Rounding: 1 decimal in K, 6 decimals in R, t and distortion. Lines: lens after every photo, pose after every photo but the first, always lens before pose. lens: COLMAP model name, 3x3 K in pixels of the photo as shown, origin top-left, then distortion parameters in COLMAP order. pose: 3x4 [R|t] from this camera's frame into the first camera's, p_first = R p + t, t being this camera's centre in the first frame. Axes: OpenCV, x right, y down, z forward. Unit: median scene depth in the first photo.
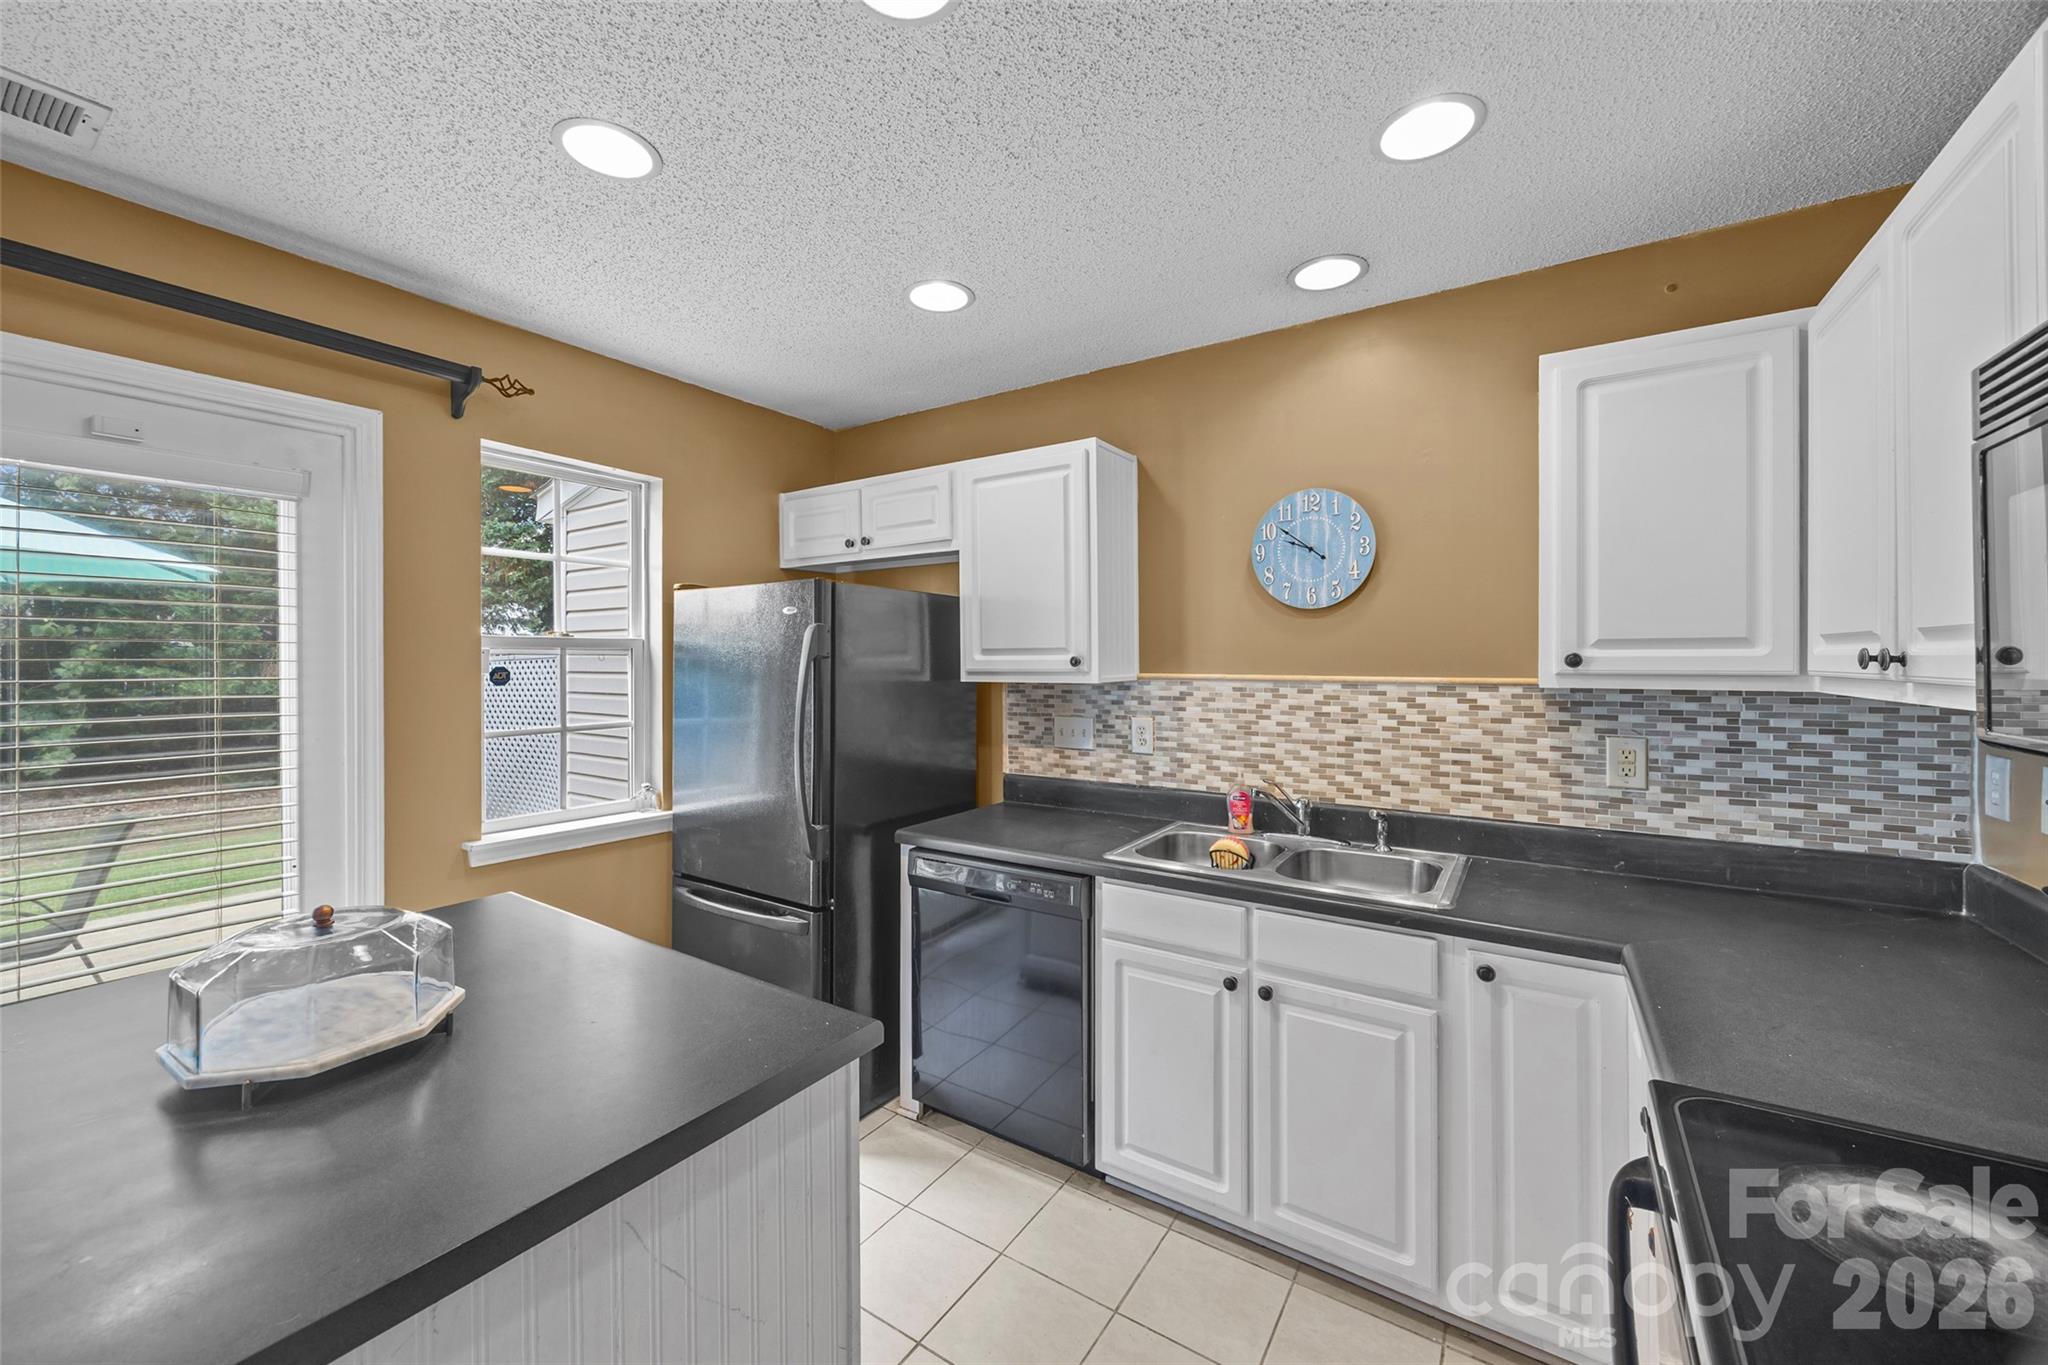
lens RADIAL K [[786.7, 0, 1018.3], [0, 786.7, 663.5], [0, 0, 1]] dist [-0.002888, 0.000174]
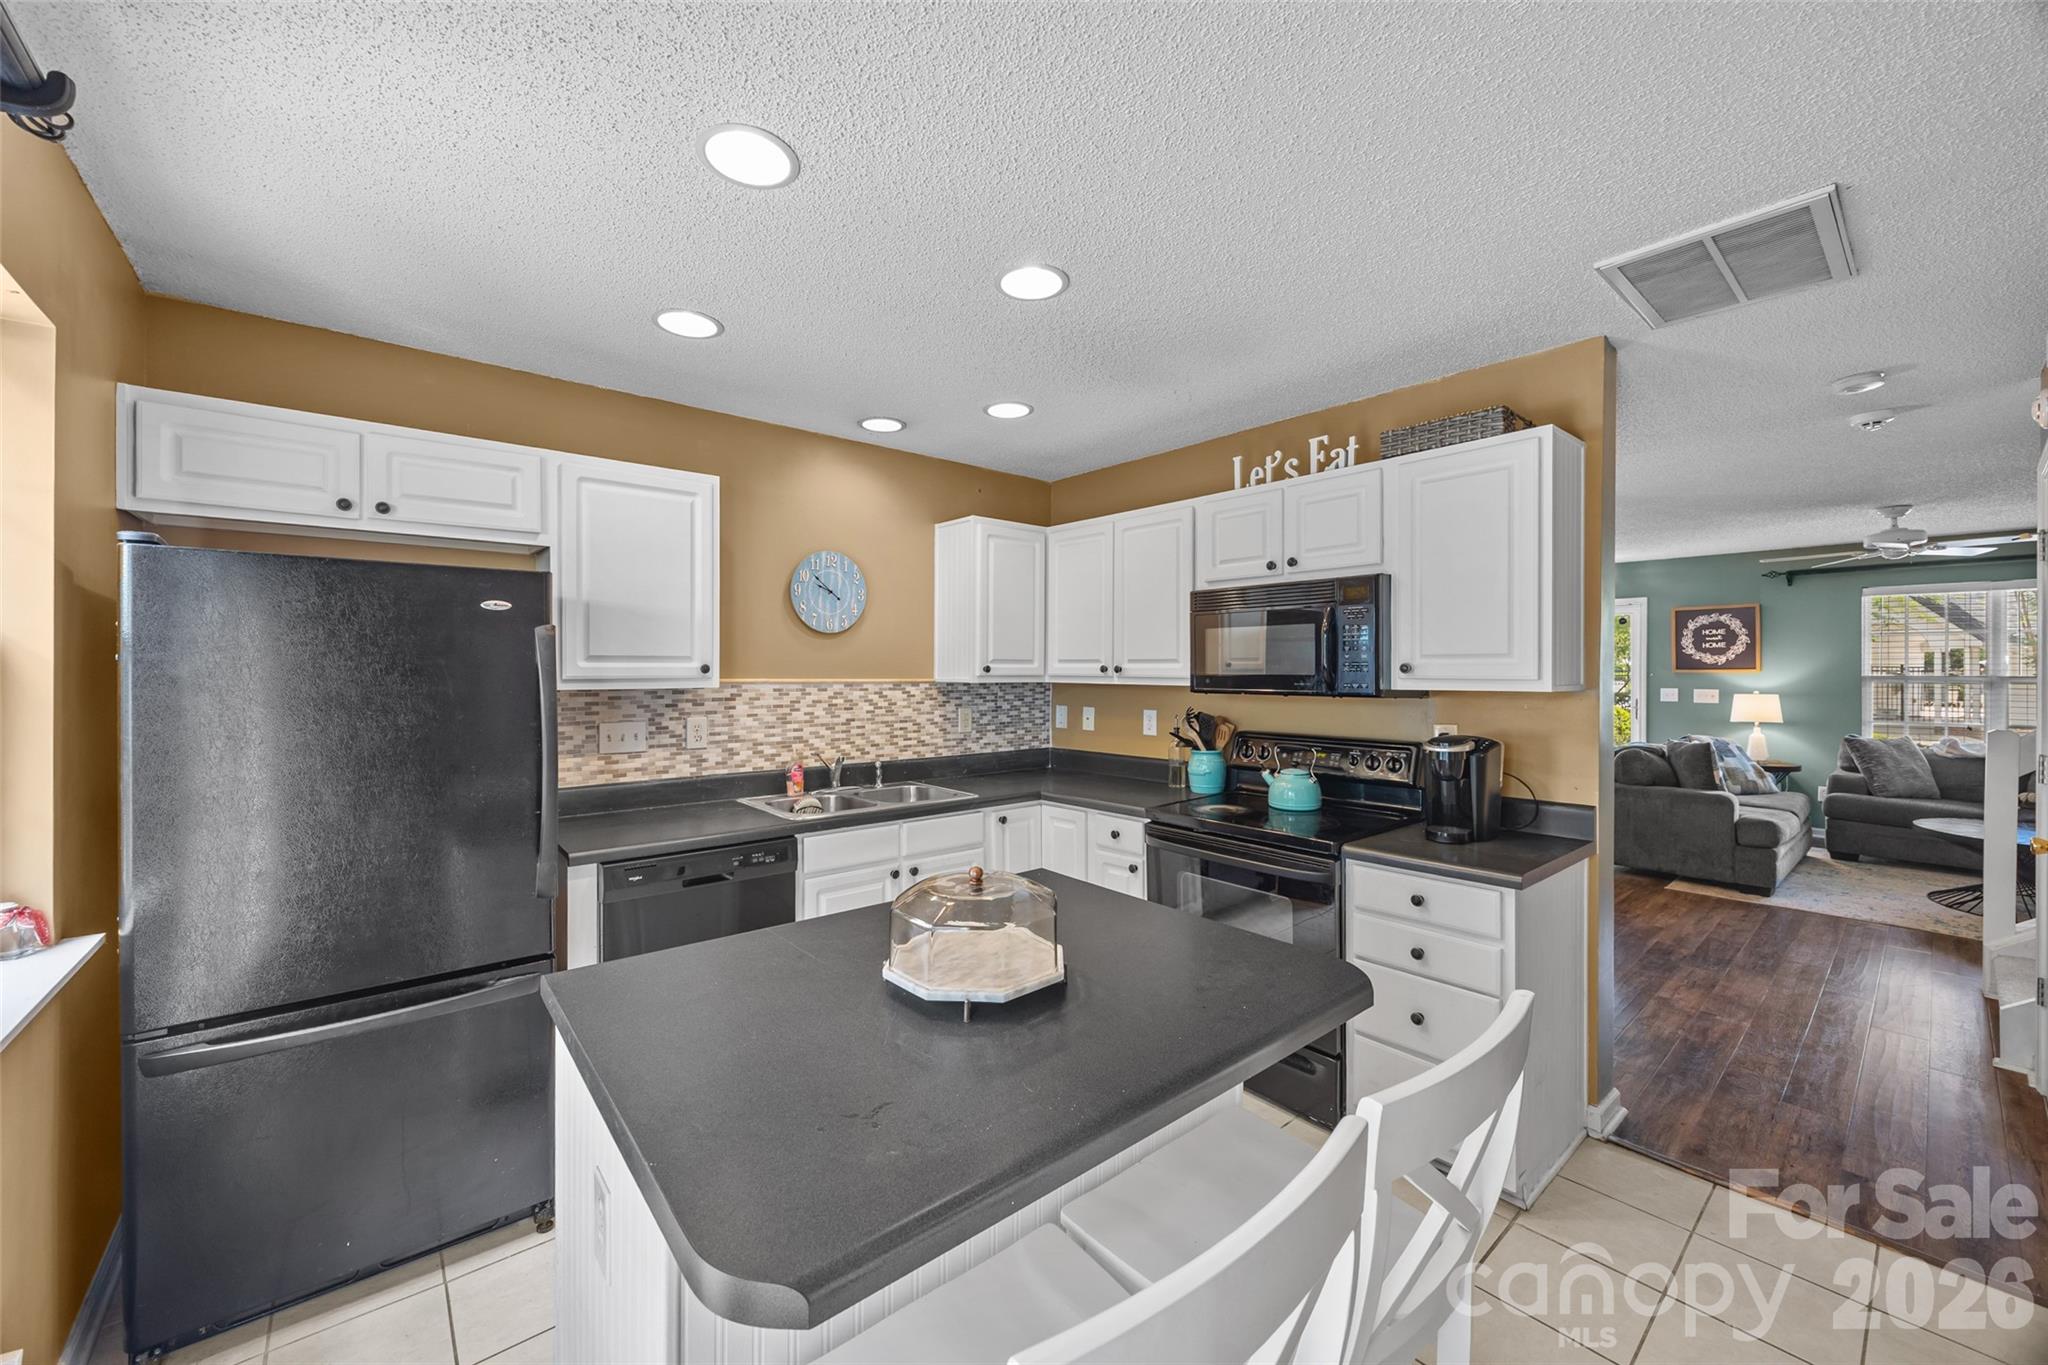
lens RADIAL K [[786.7, 0, 1016.3], [0, 786.7, 672.9], [0, 0, 1]] dist [-0.002888, 0.000174]
pose [[0.282660, -0.002651, 0.959216, -0.935507], [-0.001036, 0.999995, 0.003070, -0.000514], [-0.959220, -0.001862, 0.282656, 0.257824]]
